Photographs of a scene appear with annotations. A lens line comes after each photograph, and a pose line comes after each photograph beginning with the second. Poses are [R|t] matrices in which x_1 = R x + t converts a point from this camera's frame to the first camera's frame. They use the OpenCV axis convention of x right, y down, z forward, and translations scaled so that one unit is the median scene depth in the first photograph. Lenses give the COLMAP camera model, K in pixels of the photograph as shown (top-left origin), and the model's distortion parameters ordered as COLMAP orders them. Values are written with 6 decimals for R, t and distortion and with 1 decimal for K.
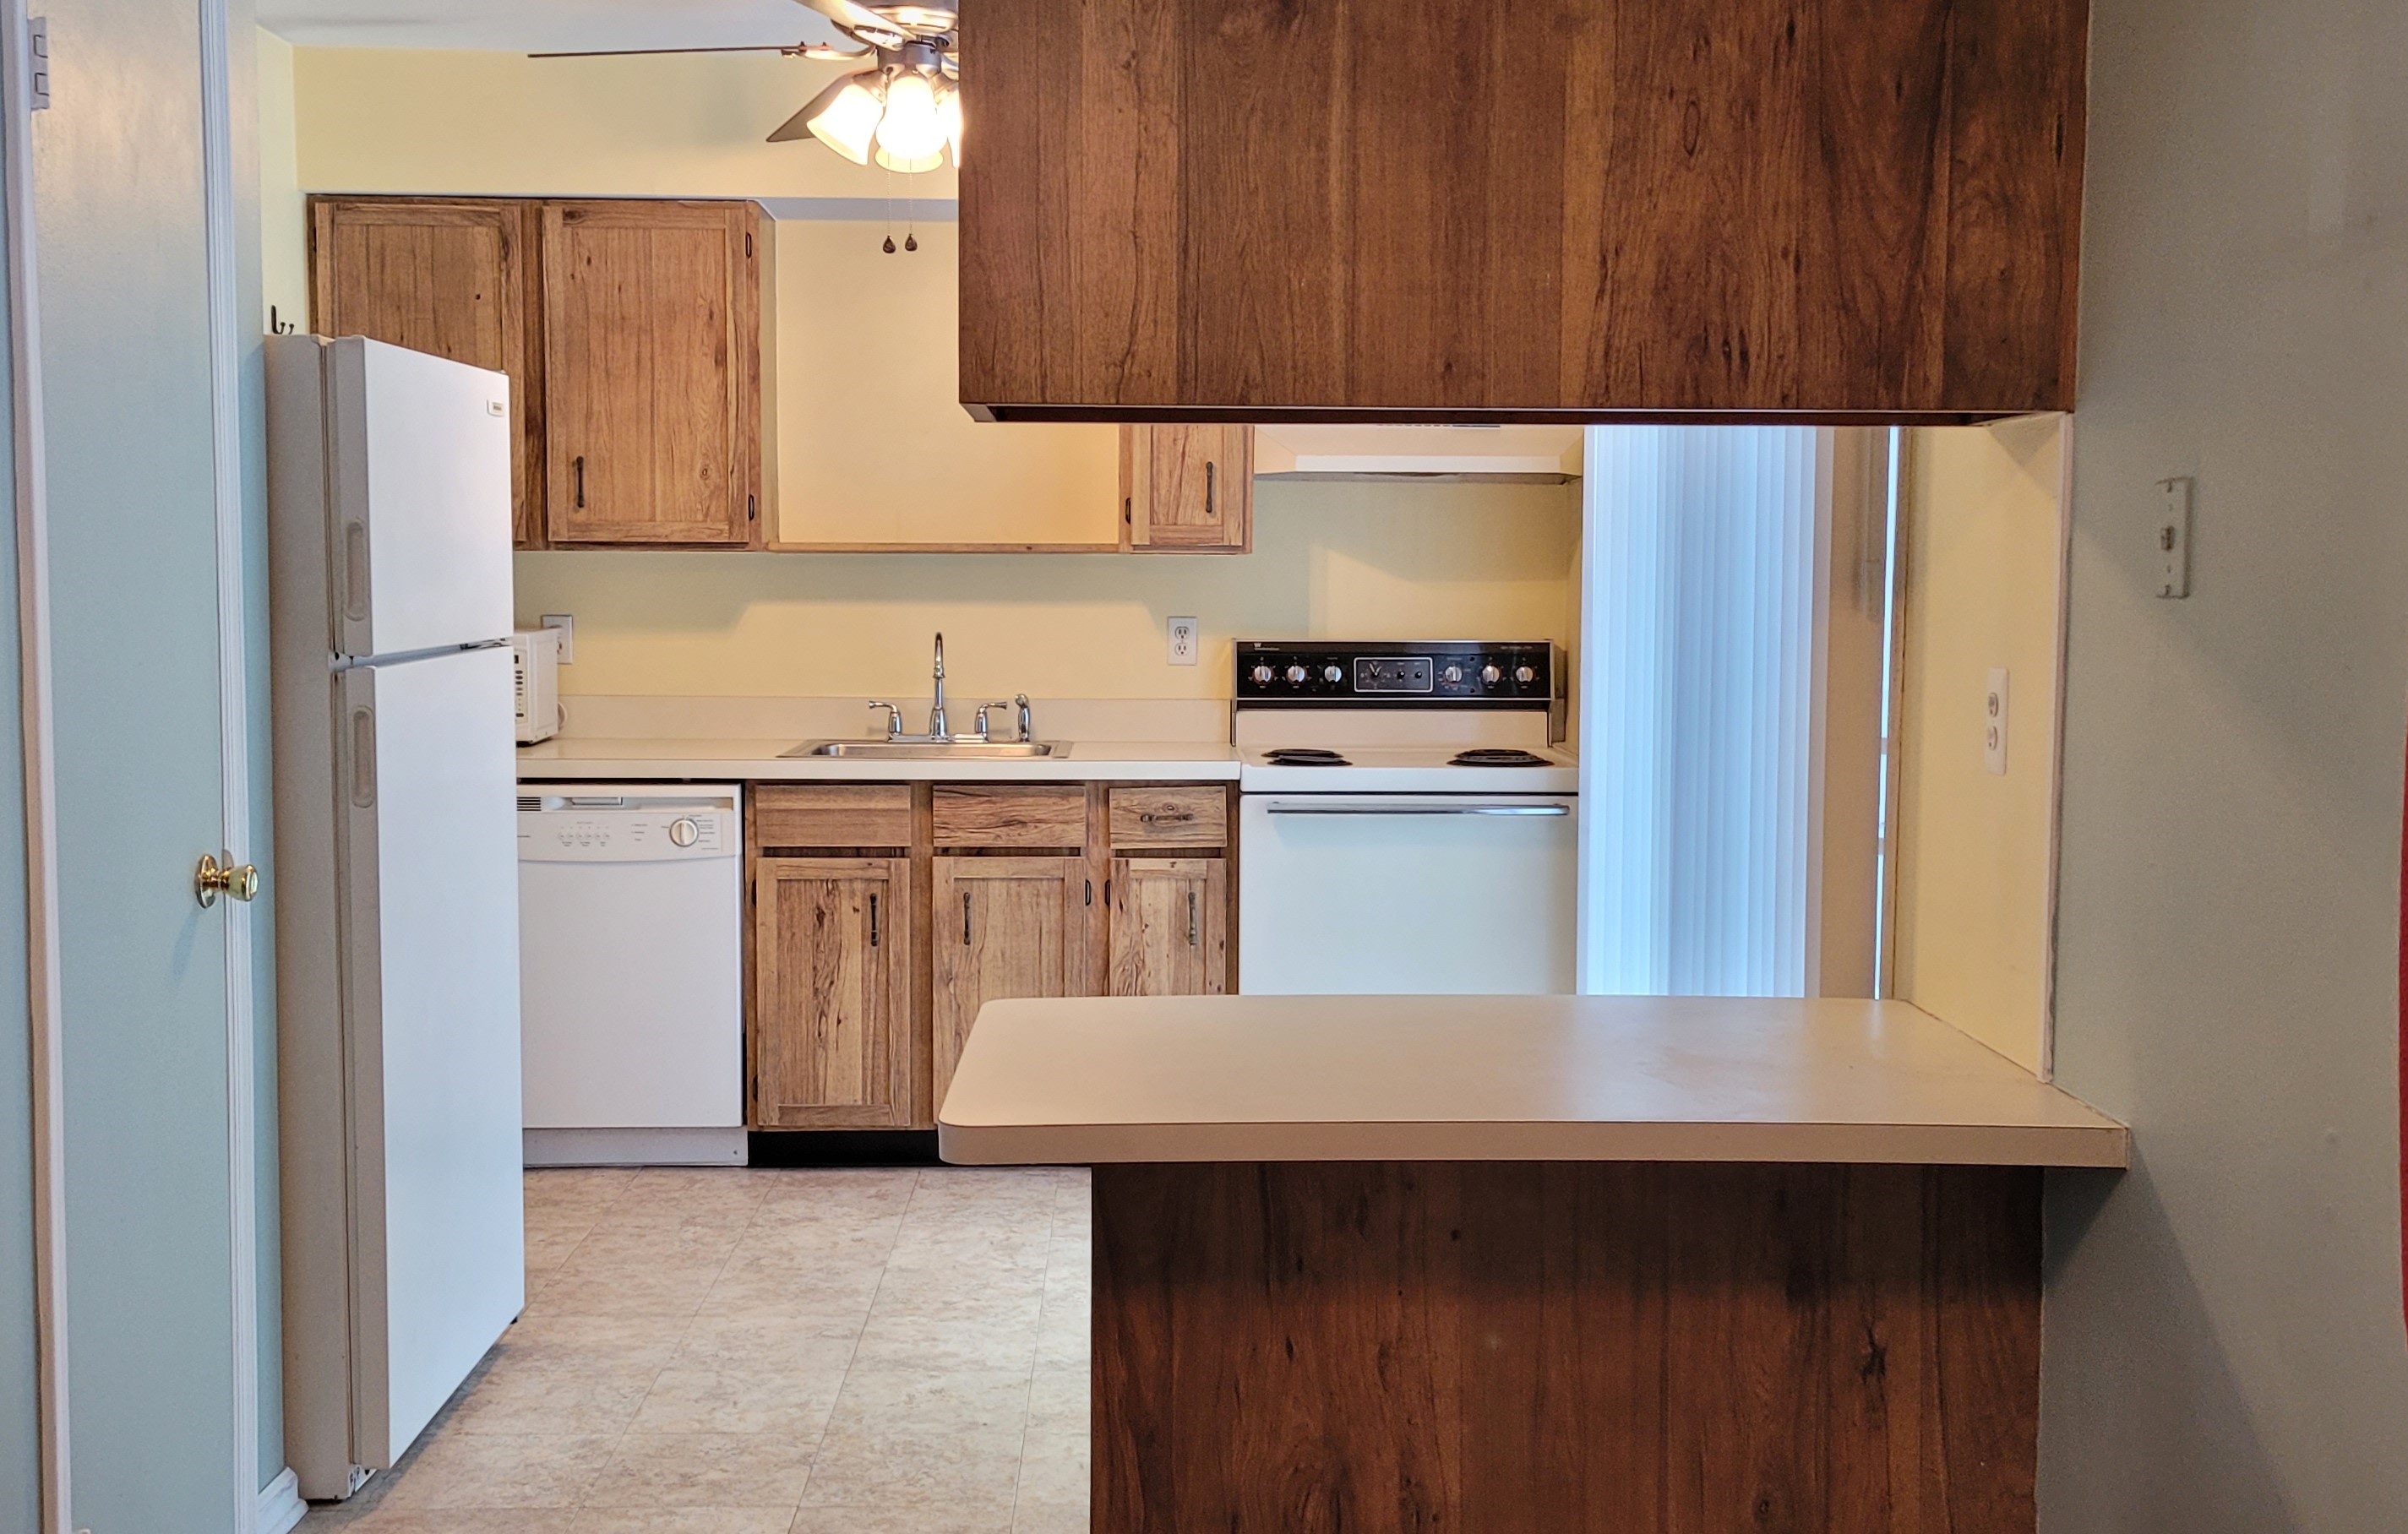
lens RADIAL K [[2370.8, 0, 1204.0], [0, 2370.8, 767.0], [0, 0, 1]] dist [0.007582, 0.003873]
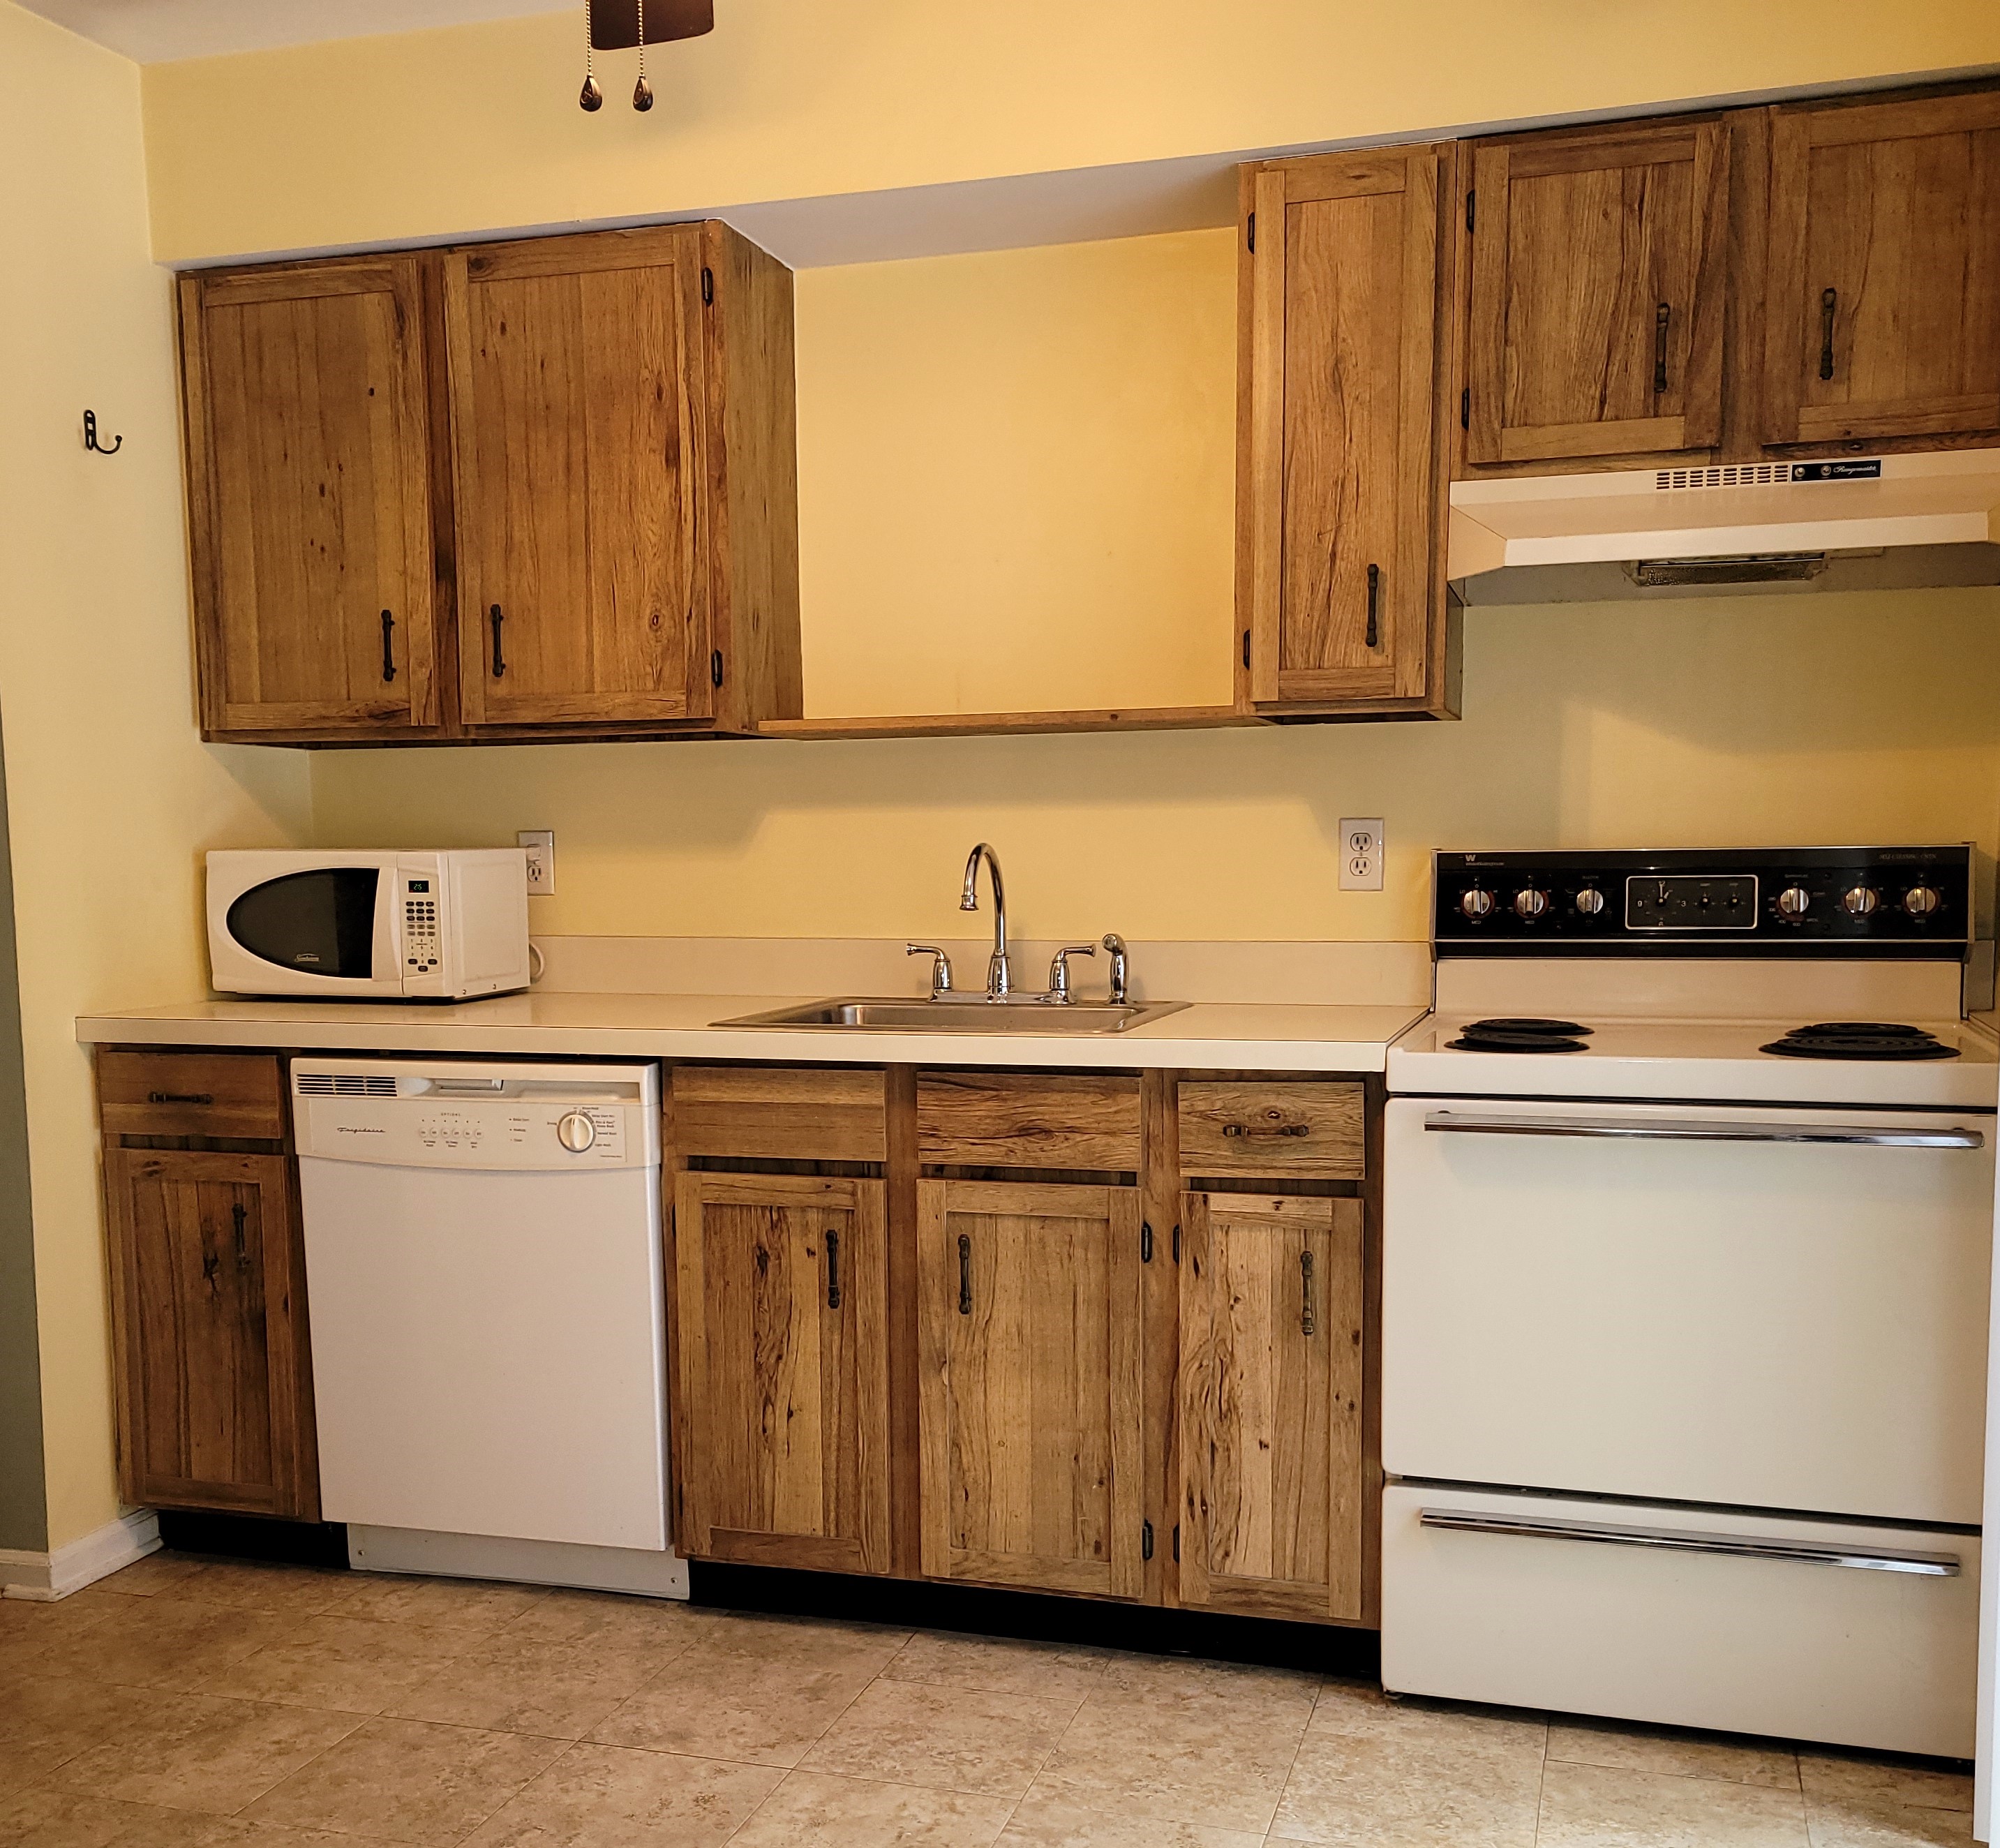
lens RADIAL K [[2028.6, 0, 998.7], [0, 2028.6, 1072.2], [0, 0, 1]] dist [0.037688, -0.010978]
pose [[0.946391, 0.021446, -0.322312, 0.089059], [-0.010023, 0.999263, 0.037057, -0.013111], [0.322869, -0.031840, 0.945908, 0.467959]]
